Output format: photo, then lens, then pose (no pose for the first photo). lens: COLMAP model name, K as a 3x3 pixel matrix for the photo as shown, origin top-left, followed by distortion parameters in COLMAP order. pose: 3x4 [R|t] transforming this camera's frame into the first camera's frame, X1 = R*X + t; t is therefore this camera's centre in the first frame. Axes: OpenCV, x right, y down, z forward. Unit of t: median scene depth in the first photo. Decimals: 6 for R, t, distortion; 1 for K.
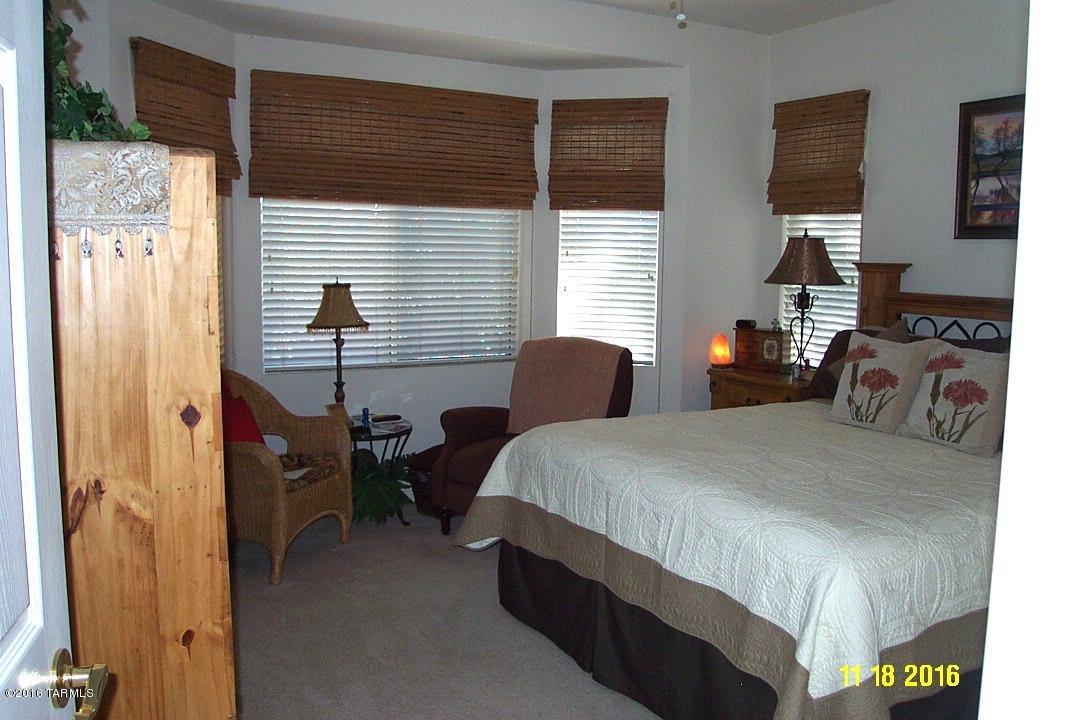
lens RADIAL K [[904.3, 0, 544.6], [0, 904.3, 360.6], [0, 0, 1]] dist [-0.017912, 0.013641]
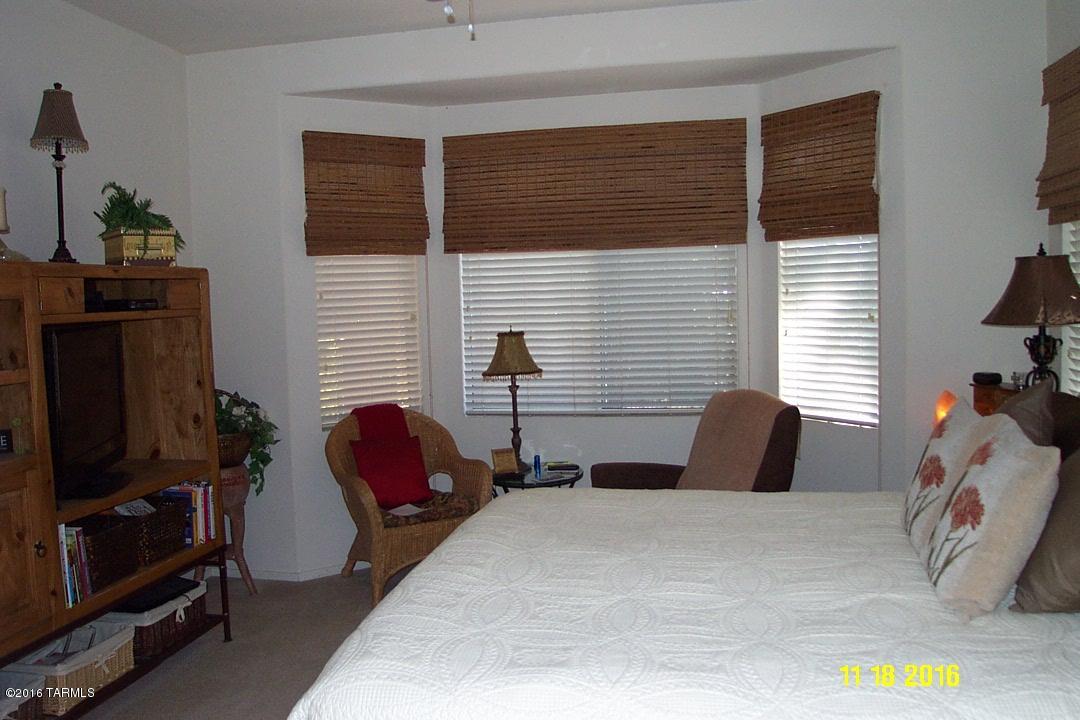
lens RADIAL K [[904.3, 0, 542.3], [0, 904.3, 360.2], [0, 0, 1]] dist [-0.017912, 0.013641]
pose [[0.766003, 0.009783, -0.642762, 0.444892], [-0.035386, 0.999010, -0.026966, -0.025748], [0.641862, 0.043401, 0.765591, 0.232438]]
